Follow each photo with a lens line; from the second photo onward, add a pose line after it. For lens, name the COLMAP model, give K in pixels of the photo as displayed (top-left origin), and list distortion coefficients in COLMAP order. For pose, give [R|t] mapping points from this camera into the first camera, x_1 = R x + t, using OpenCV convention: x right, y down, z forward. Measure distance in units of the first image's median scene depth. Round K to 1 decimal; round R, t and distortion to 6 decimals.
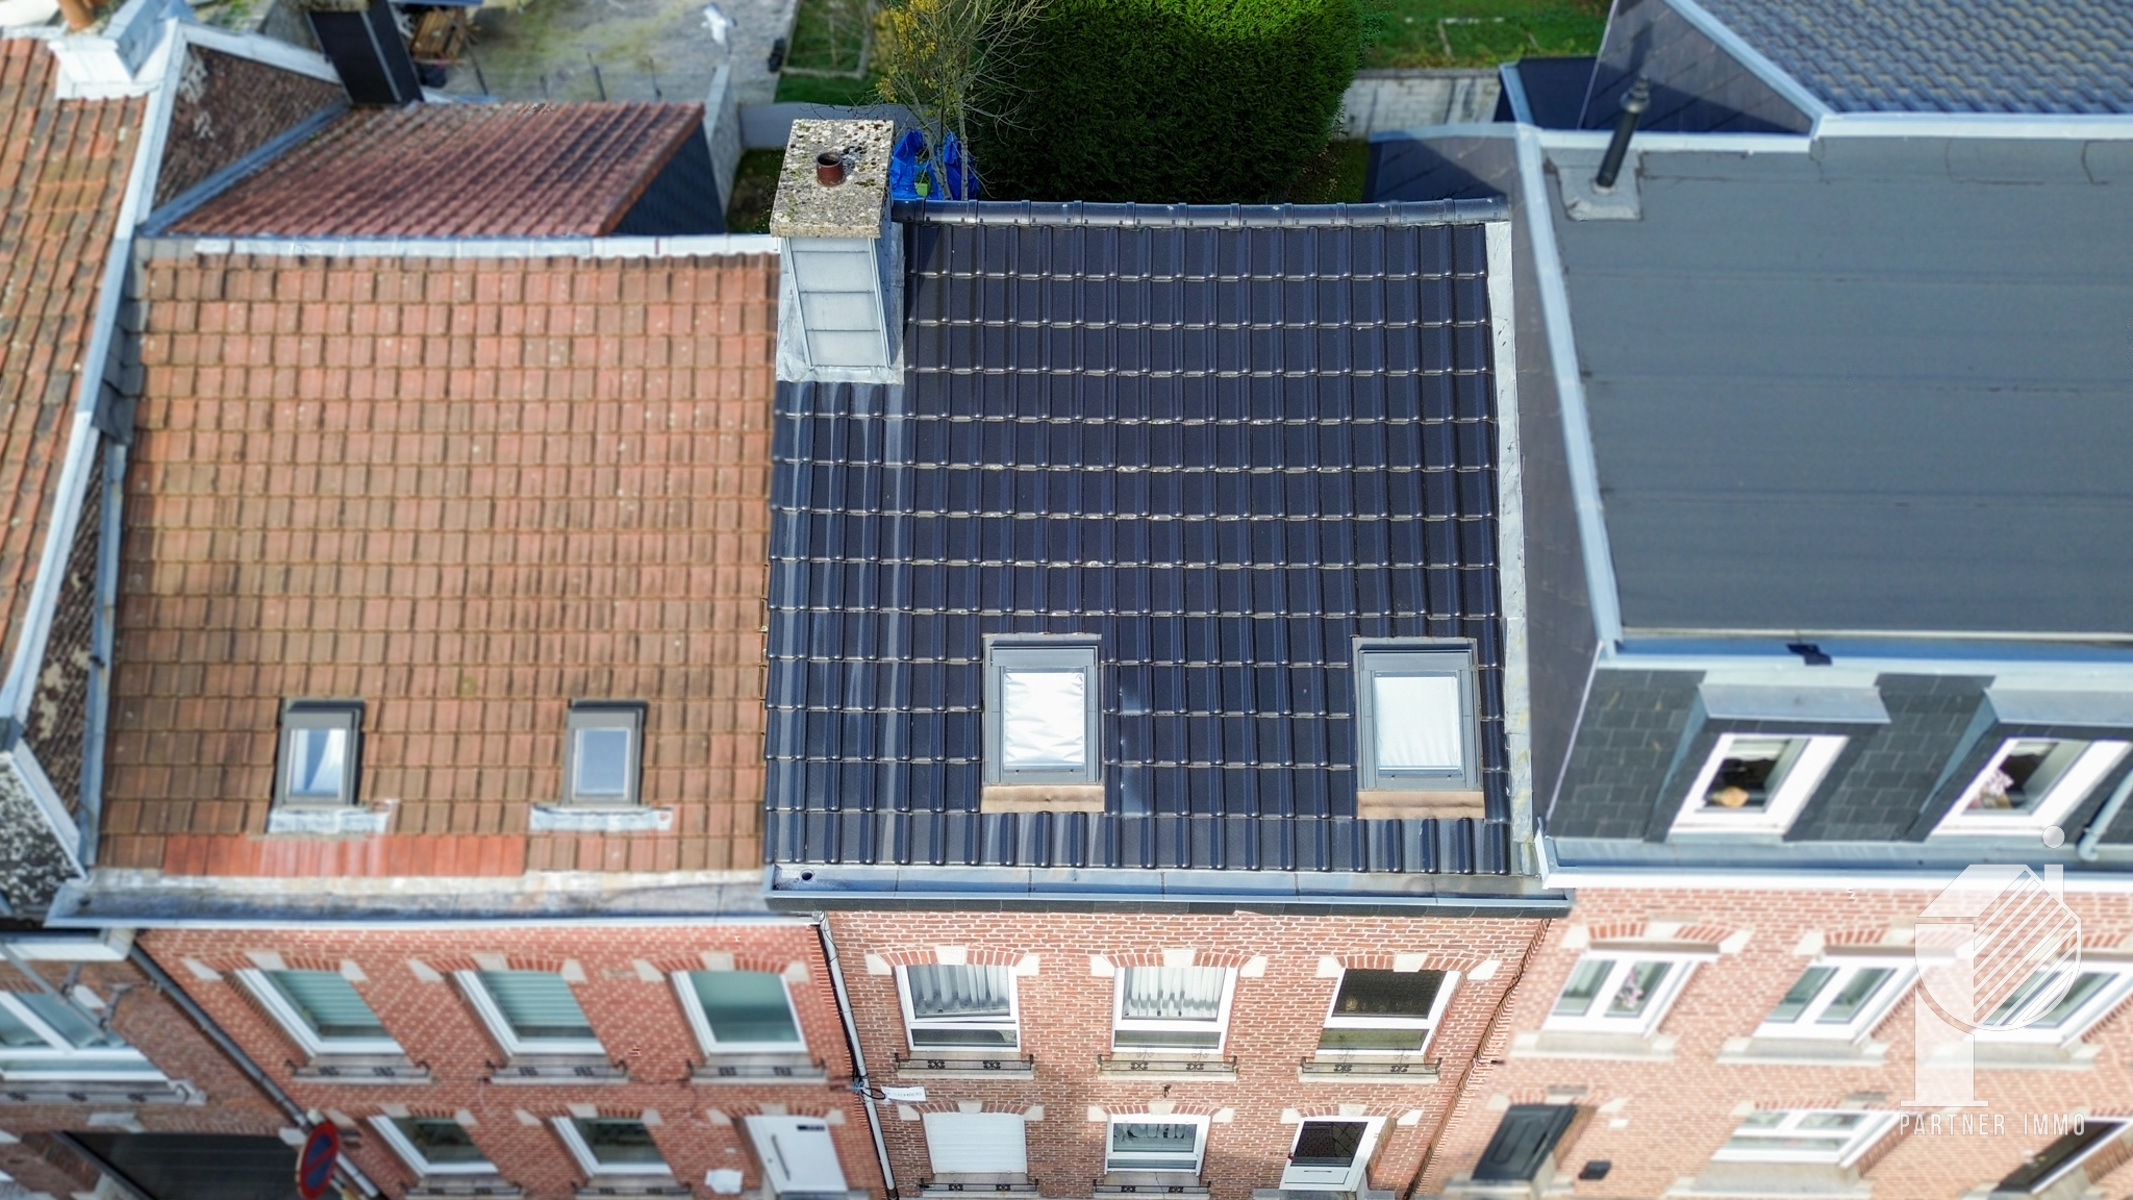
lens RADIAL K [[1537.7, 0, 1066.5], [0, 1537.7, 600.0], [0, 0, 1]] dist [0.029648, -0.001212]
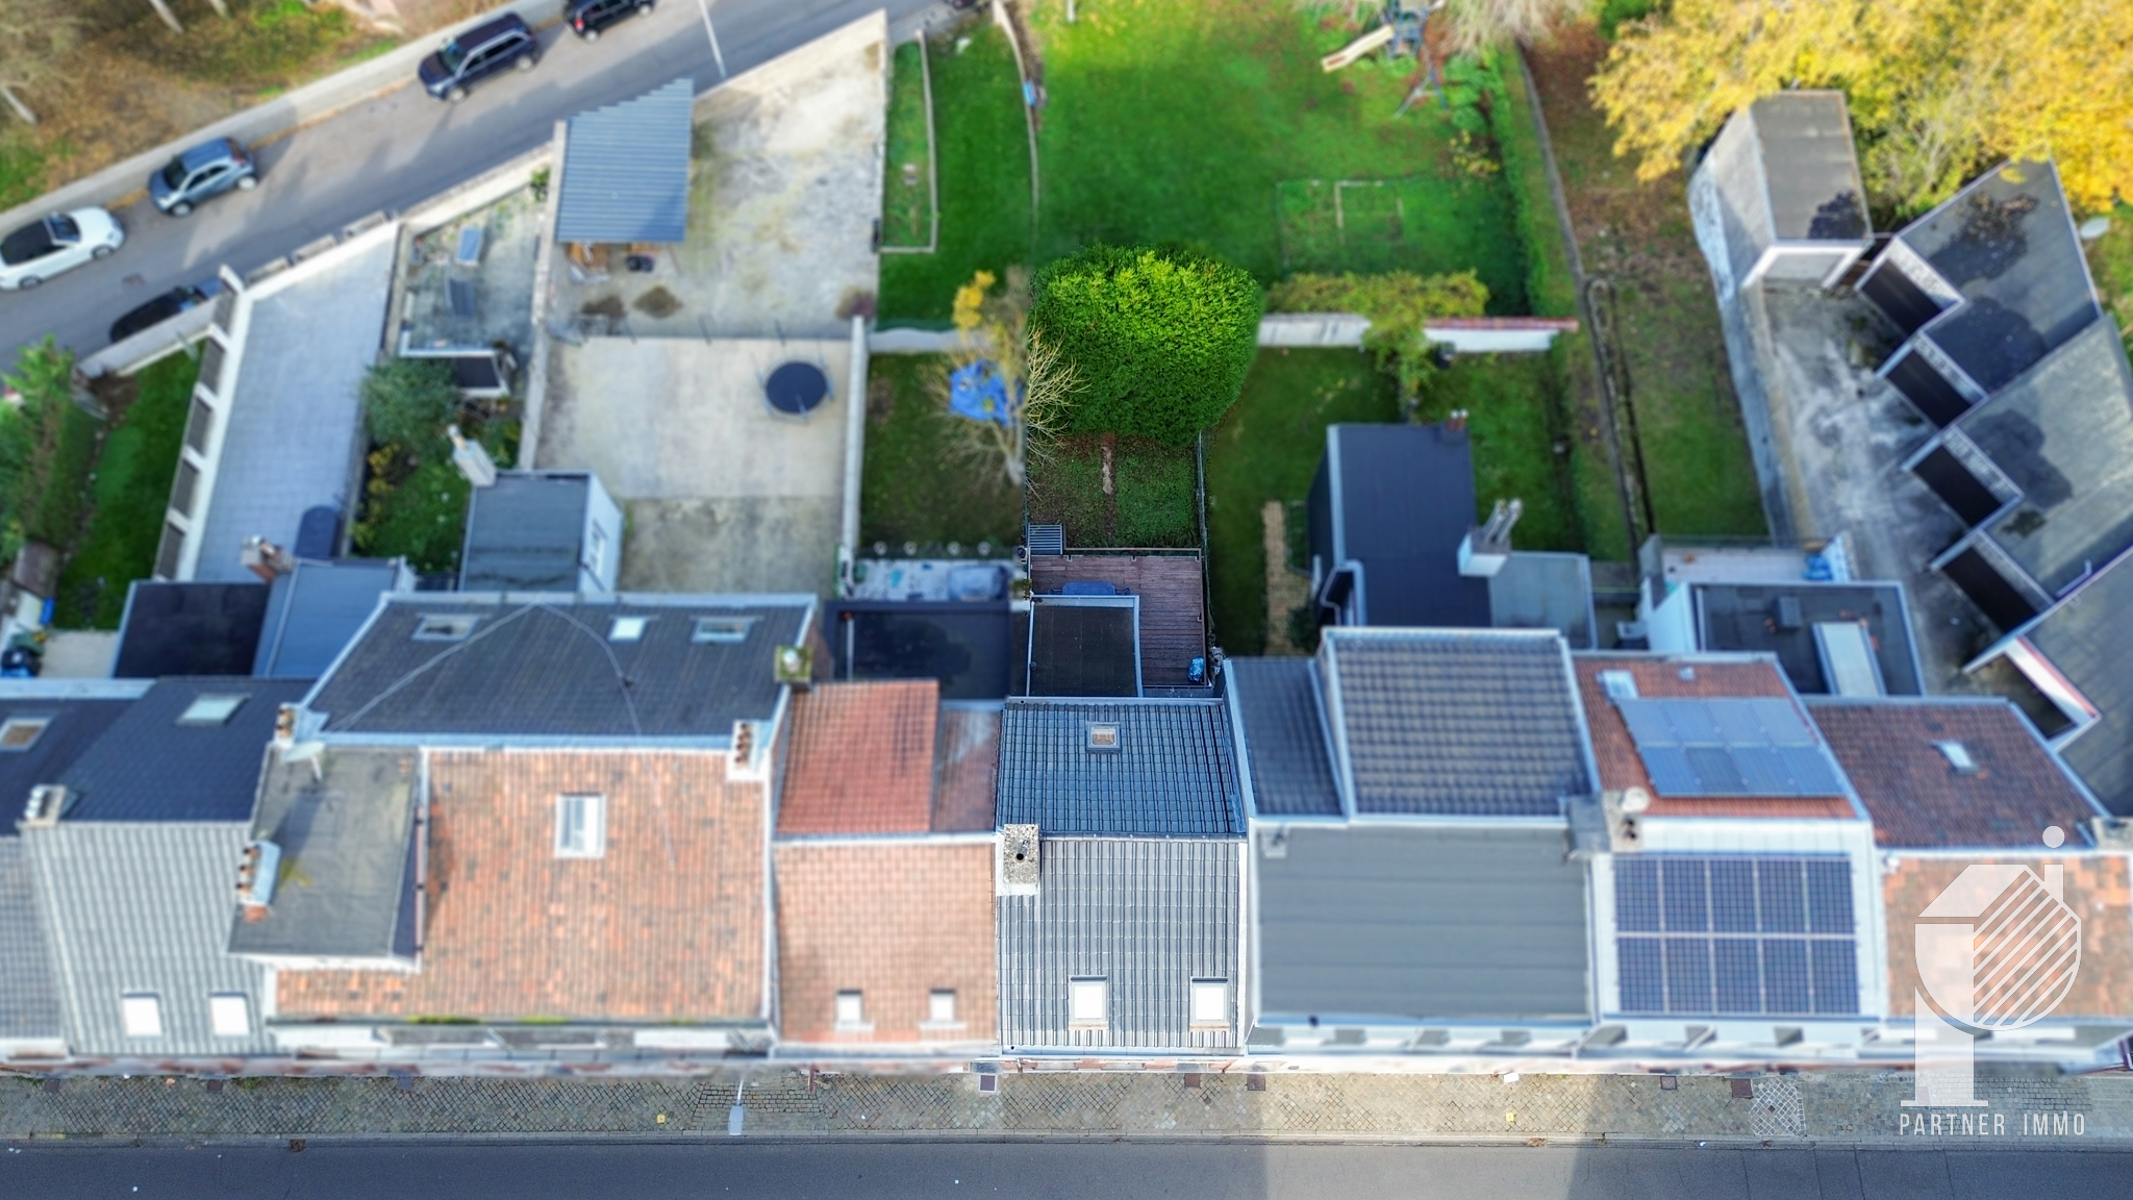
lens RADIAL K [[1537.7, 0, 1066.5], [0, 1537.7, 600.0], [0, 0, 1]] dist [0.029648, -0.001212]
pose [[0.999932, -0.008012, 0.008471, -0.076755], [0.005045, 0.952259, 0.305251, -1.585741], [-0.010512, -0.305187, 0.952234, -1.643908]]
